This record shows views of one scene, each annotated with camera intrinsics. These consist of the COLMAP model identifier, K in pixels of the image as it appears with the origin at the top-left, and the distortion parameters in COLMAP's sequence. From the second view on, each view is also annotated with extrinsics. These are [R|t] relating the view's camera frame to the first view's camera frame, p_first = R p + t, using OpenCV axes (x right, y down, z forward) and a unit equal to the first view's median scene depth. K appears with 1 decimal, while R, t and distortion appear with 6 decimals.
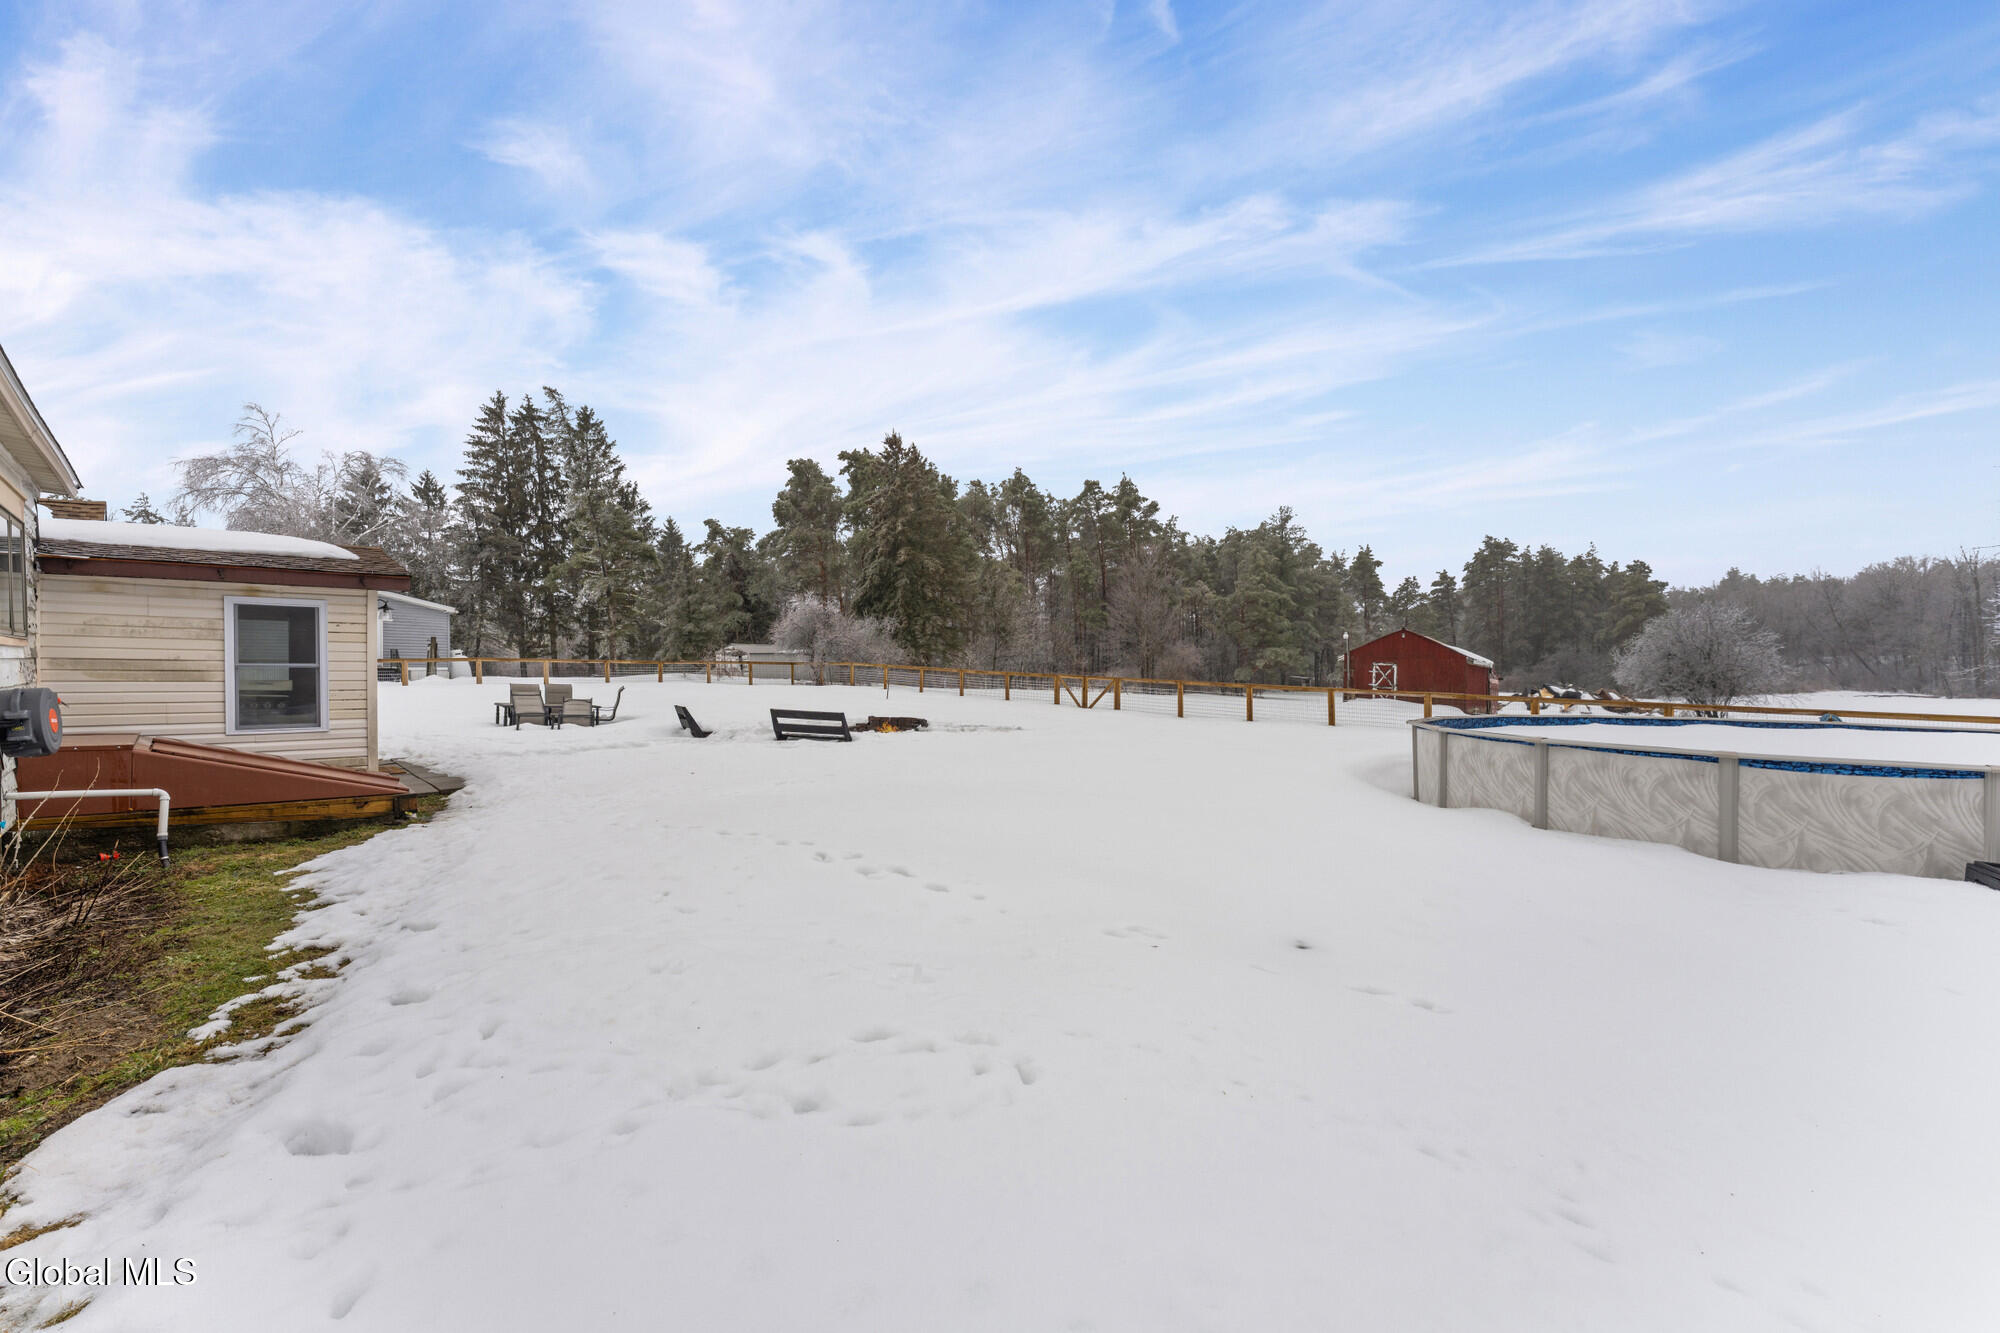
lens RADIAL K [[813.8, 0, 1062.6], [0, 813.8, 697.8], [0, 0, 1]] dist [0.001472, -0.000800]
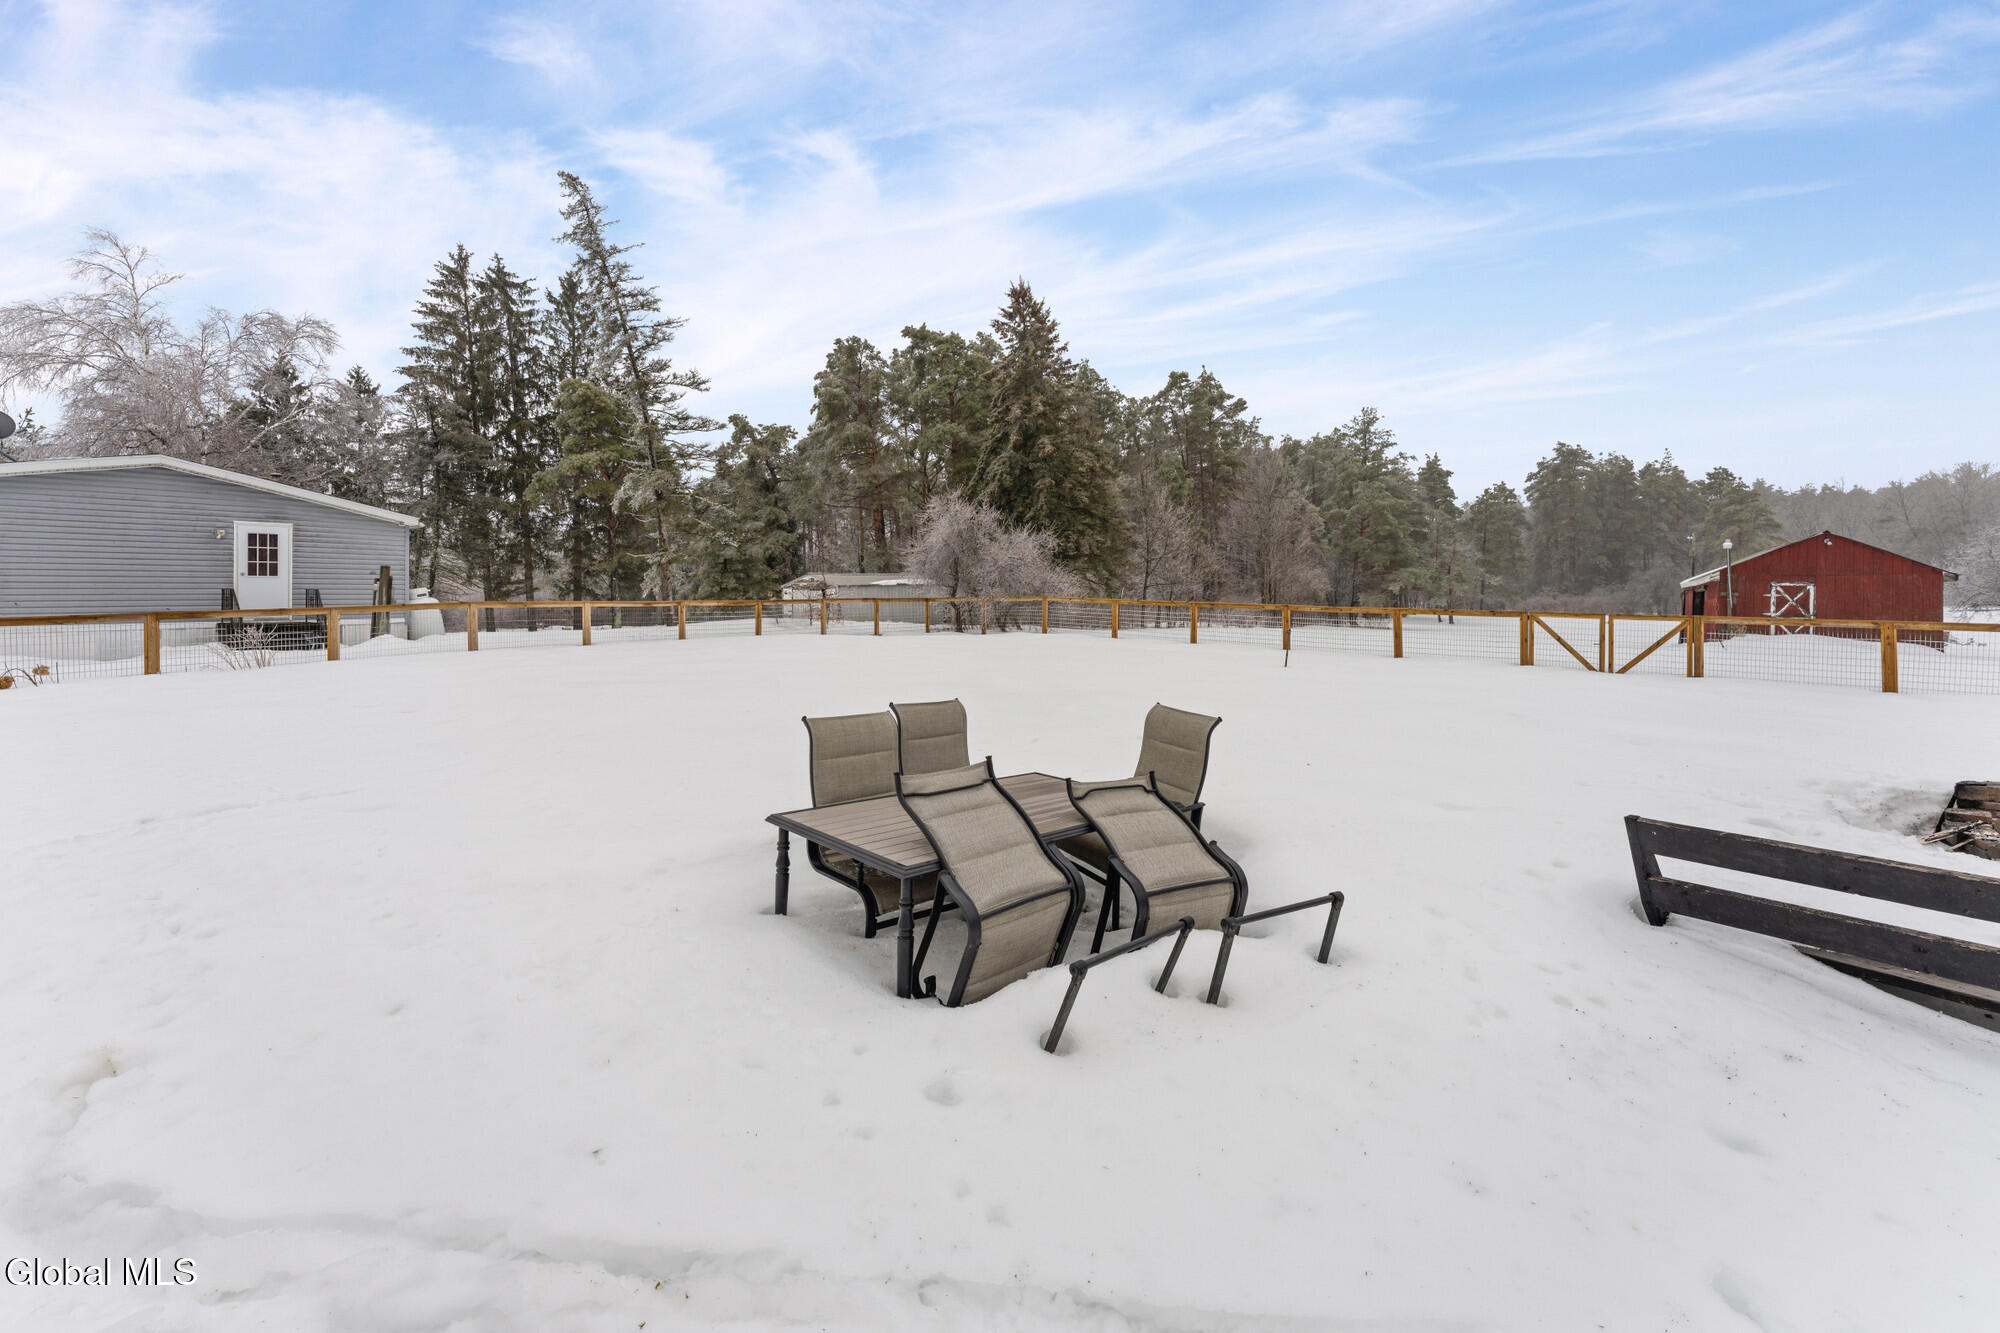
lens RADIAL K [[813.8, 0, 1035.8], [0, 813.8, 592.8], [0, 0, 1]] dist [0.001472, -0.000800]
pose [[0.999041, -0.018424, 0.039730, -0.191122], [0.019986, 0.999028, -0.039295, -0.014013], [-0.038967, 0.040051, 0.998437, 0.232903]]
